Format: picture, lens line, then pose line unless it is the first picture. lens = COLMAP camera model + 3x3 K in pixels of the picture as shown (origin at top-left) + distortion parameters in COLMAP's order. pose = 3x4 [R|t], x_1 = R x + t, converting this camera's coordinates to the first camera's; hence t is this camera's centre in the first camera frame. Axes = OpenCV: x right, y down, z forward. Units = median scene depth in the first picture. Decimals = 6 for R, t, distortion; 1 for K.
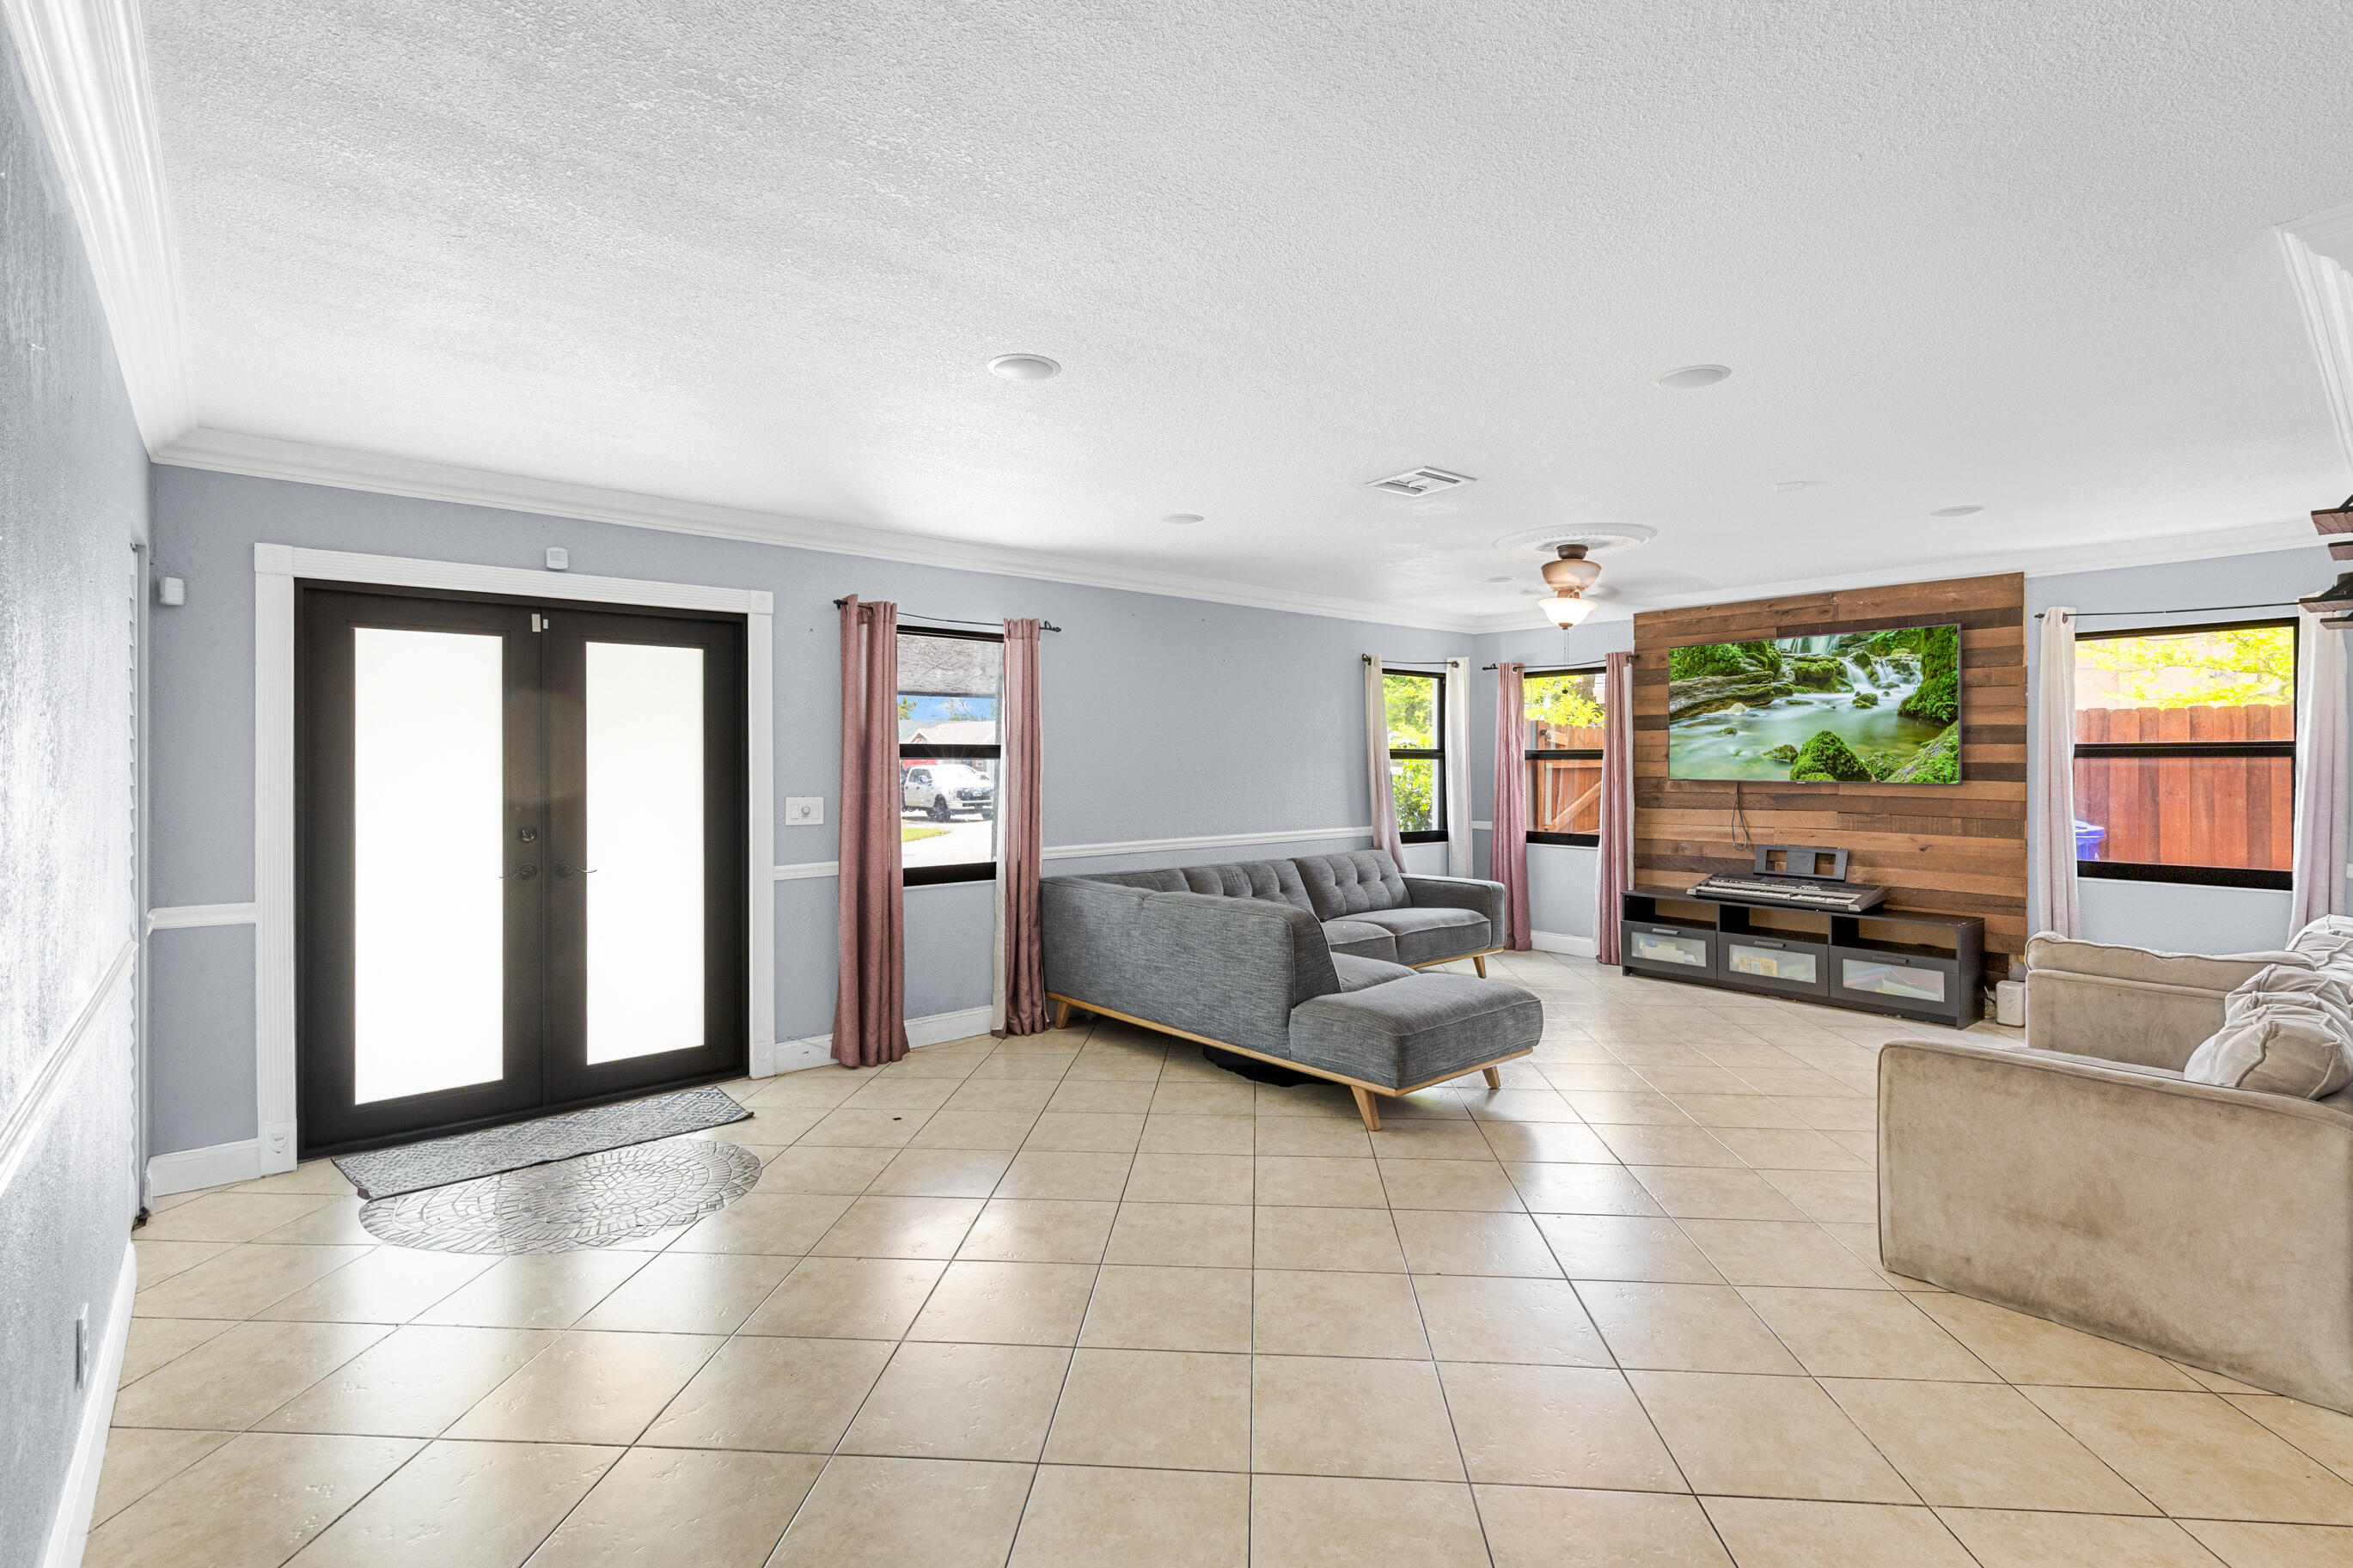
lens RADIAL K [[1080.6, 0, 1184.3], [0, 1080.6, 756.1], [0, 0, 1]] dist [0.012192, -0.000855]
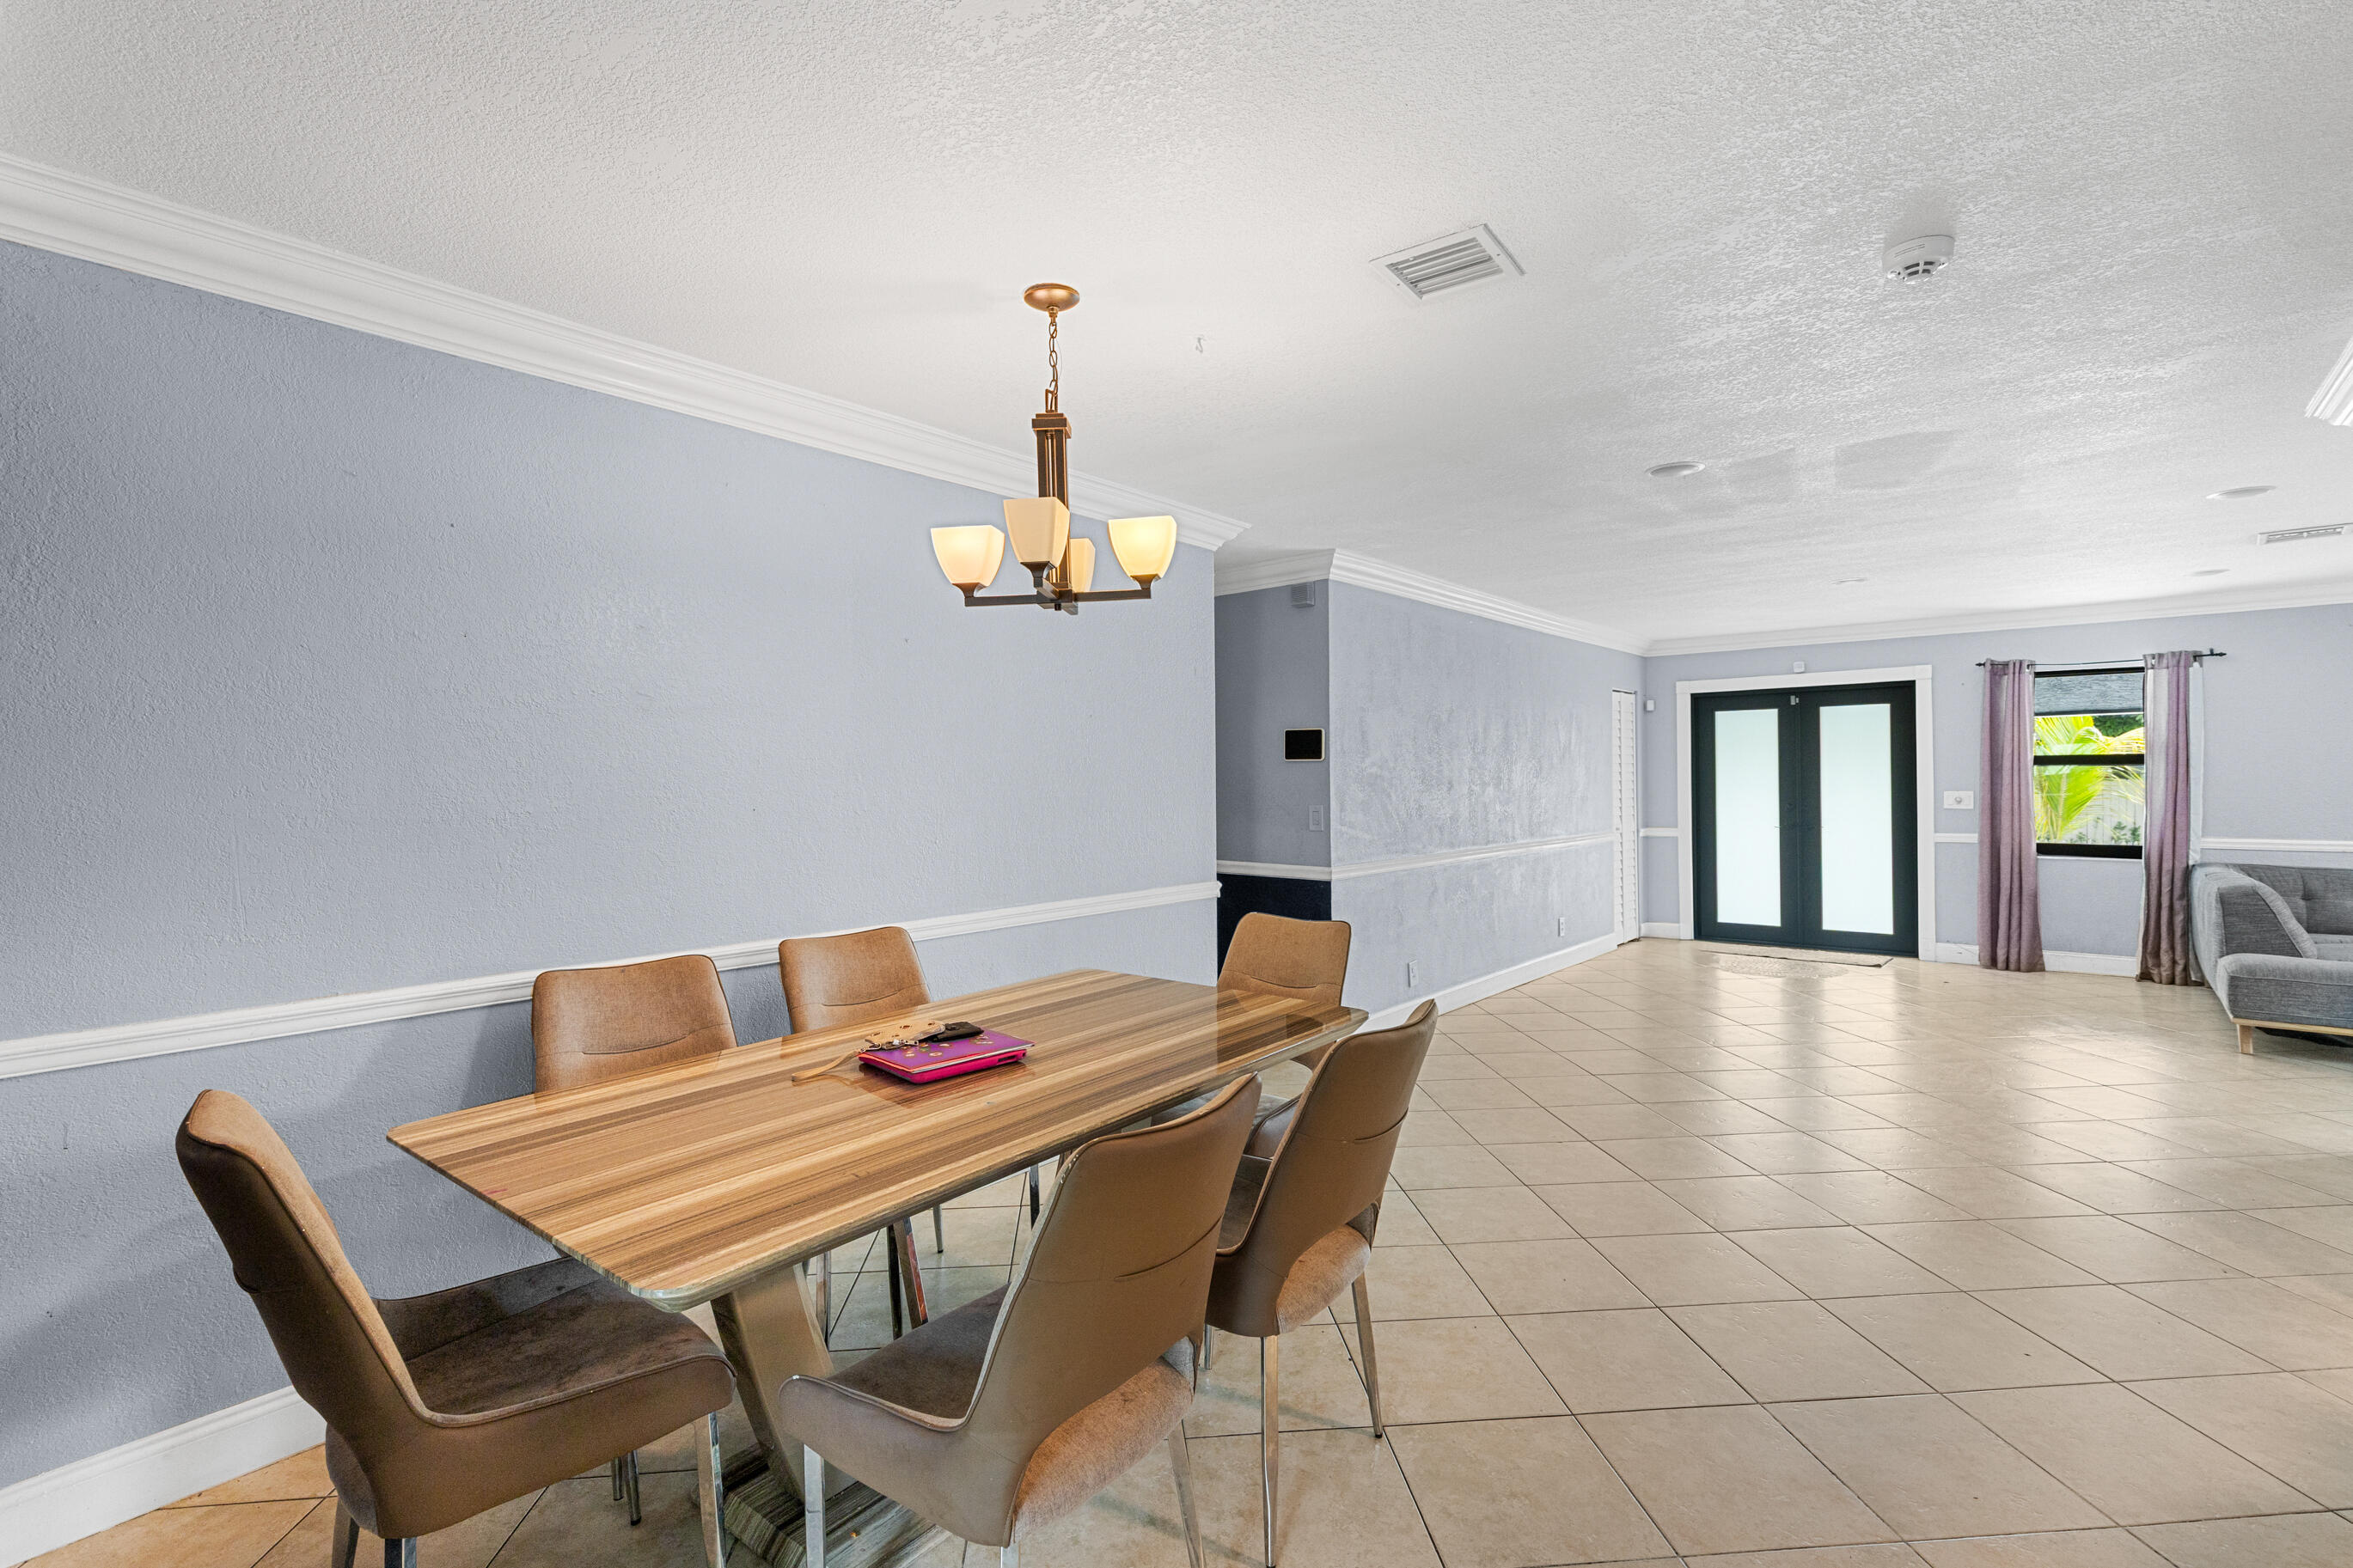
lens RADIAL K [[1080.6, 0, 1185.2], [0, 1080.6, 779.5], [0, 0, 1]] dist [0.012192, -0.000855]
pose [[0.167367, 0.003230, -0.985889, 1.014577], [0.014431, 0.999879, 0.005726, -0.004498], [0.985789, -0.015186, 0.167301, -0.370685]]
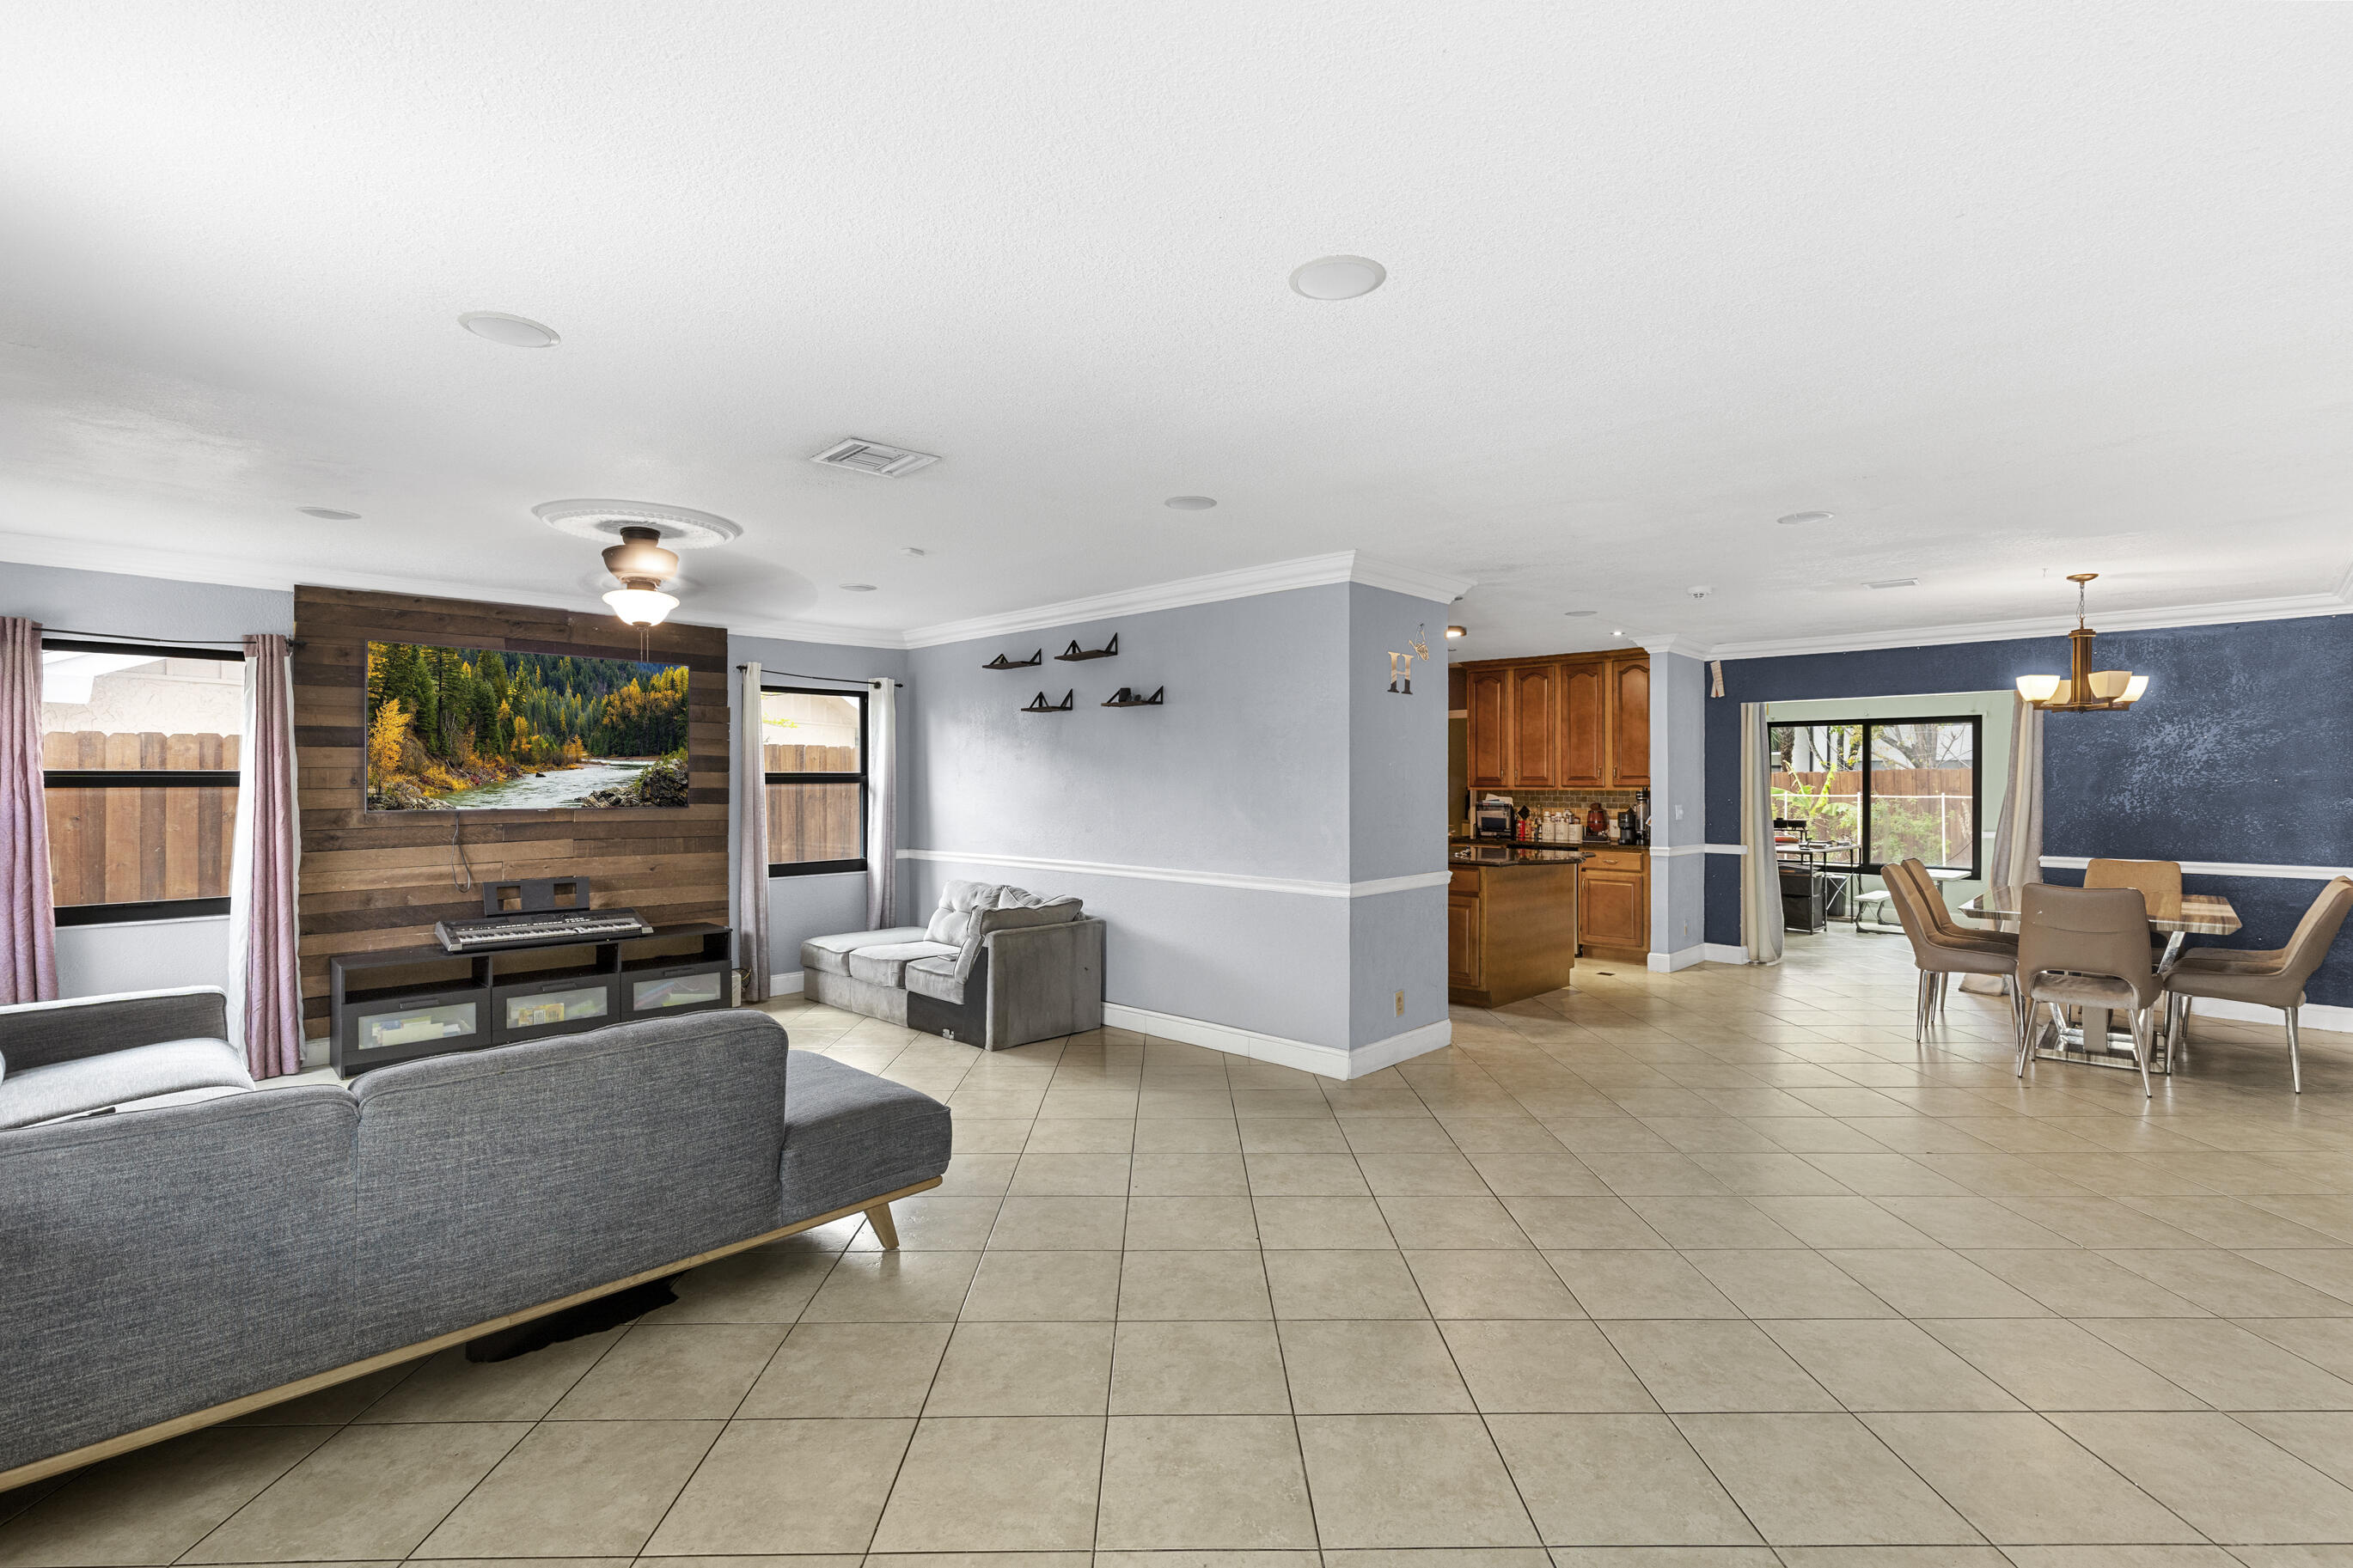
lens RADIAL K [[1080.6, 0, 1187.1], [0, 1080.6, 785.0], [0, 0, 1]] dist [0.012192, -0.000855]
pose [[-0.088278, -0.006513, 0.996075, -0.511598], [-0.006963, 0.999958, 0.005921, -0.008385], [-0.996072, -0.006413, -0.088320, 0.664339]]
